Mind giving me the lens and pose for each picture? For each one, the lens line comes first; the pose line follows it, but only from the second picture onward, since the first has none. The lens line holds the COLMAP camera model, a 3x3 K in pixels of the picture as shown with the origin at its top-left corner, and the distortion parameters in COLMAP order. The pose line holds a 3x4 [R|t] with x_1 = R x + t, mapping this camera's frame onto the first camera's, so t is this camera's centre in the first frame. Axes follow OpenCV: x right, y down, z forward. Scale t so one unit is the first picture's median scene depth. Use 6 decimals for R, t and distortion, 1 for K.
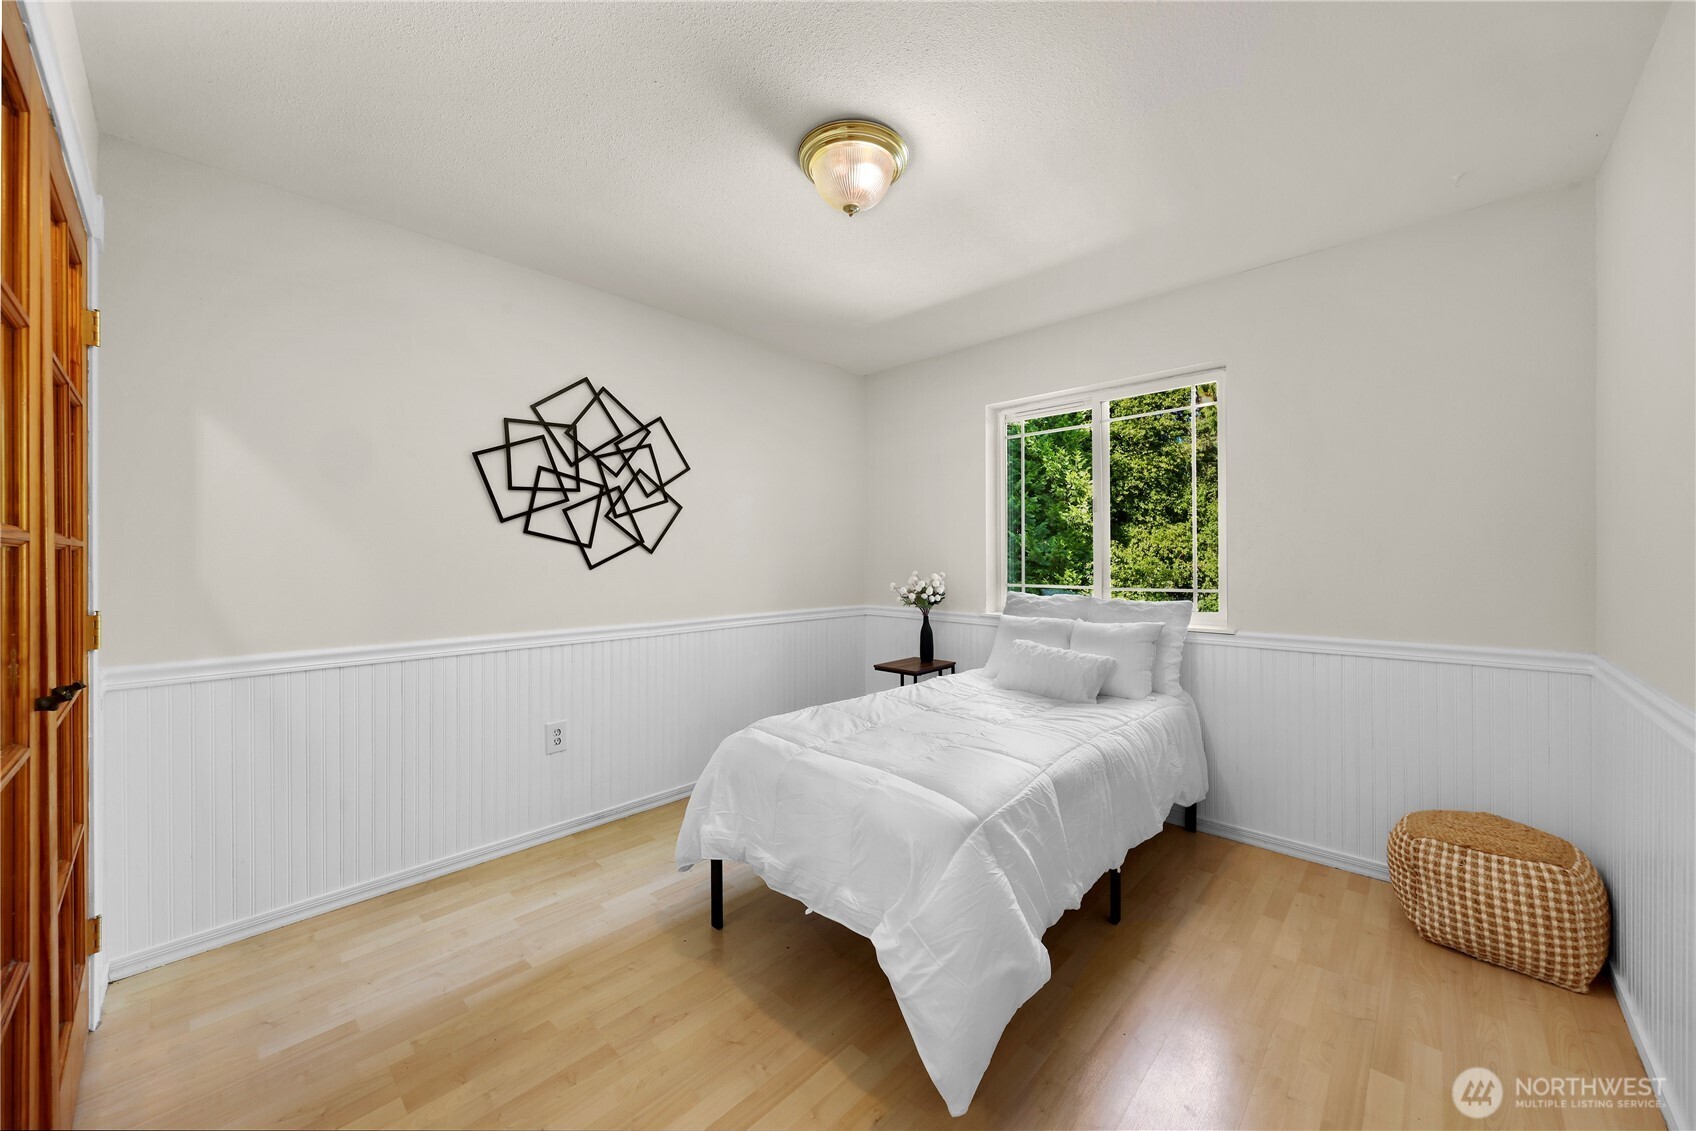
lens RADIAL K [[622.6, 0, 842.8], [0, 622.6, 564.4], [0, 0, 1]] dist [0.000634, 0.000012]
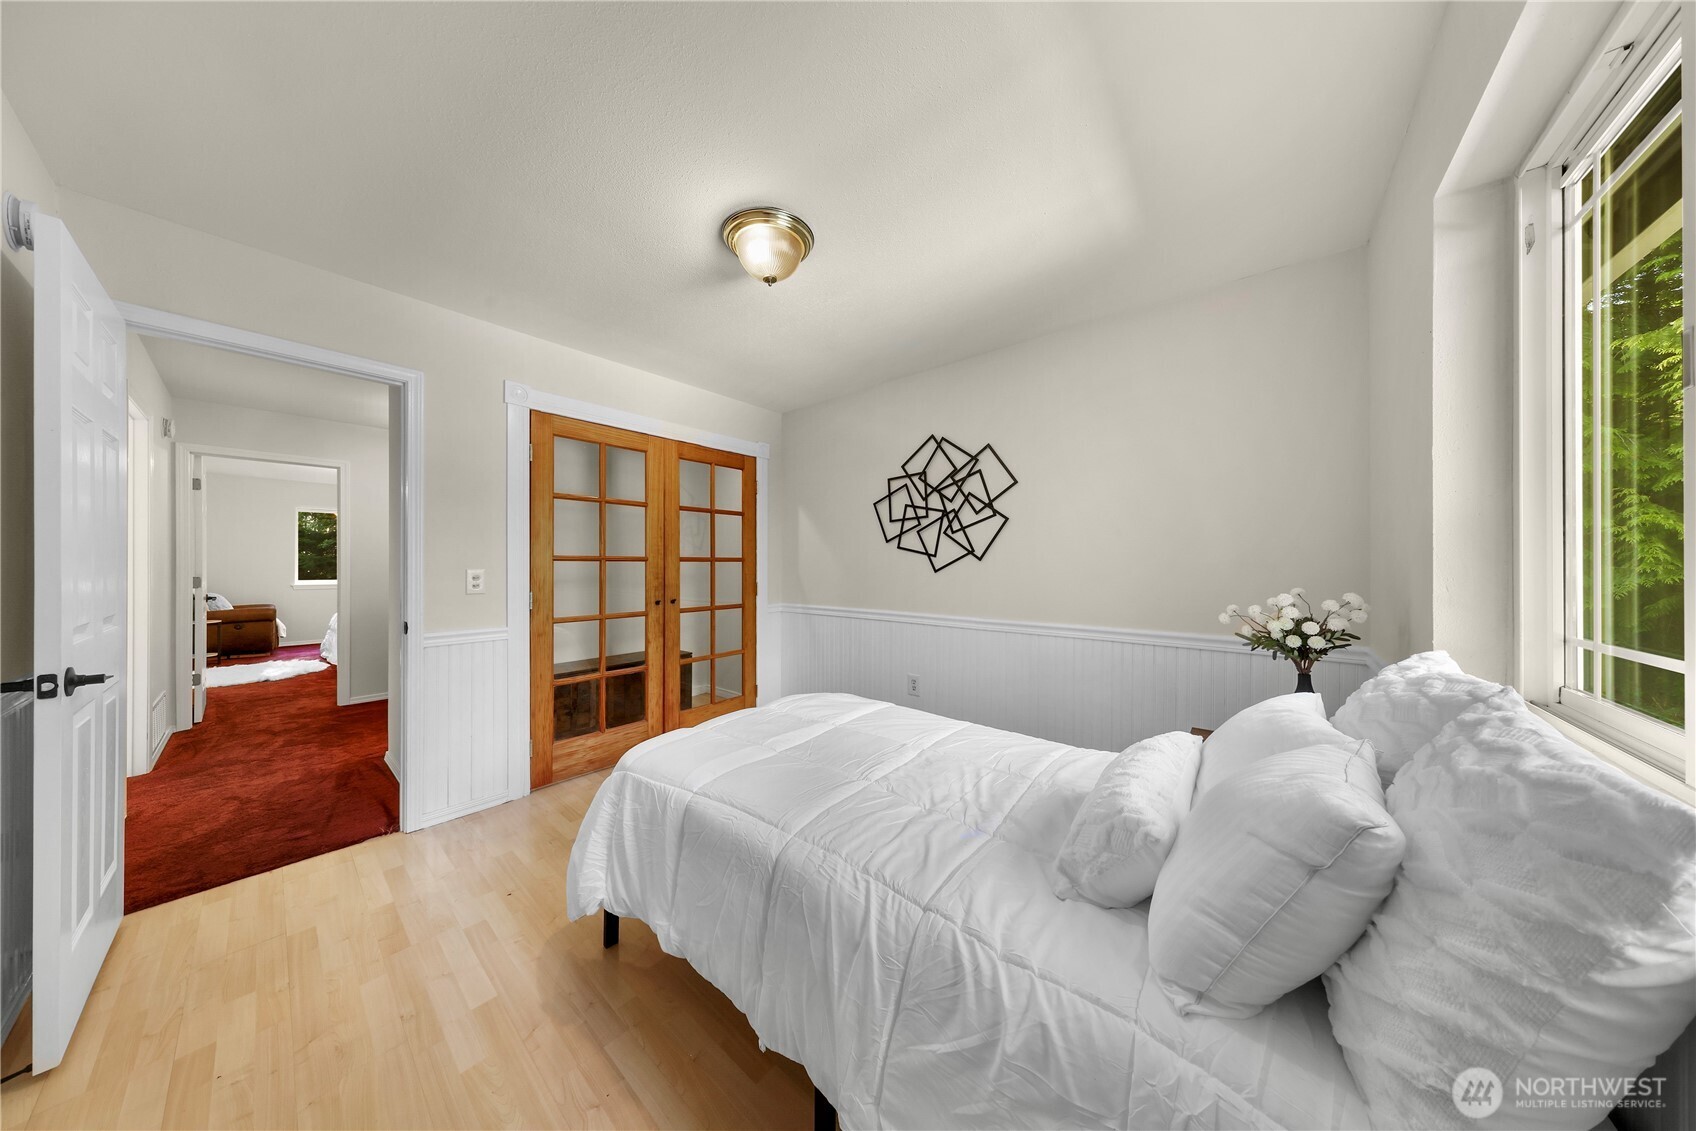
lens RADIAL K [[493.4, 0, 840.3], [0, 493.4, 560.8], [0, 0, 1]] dist [-0.000352, -0.000005]
pose [[0.057129, -0.001306, -0.998366, 0.670791], [-0.003487, 0.999993, -0.001508, -0.015382], [0.998361, 0.003567, 0.057124, 0.723437]]
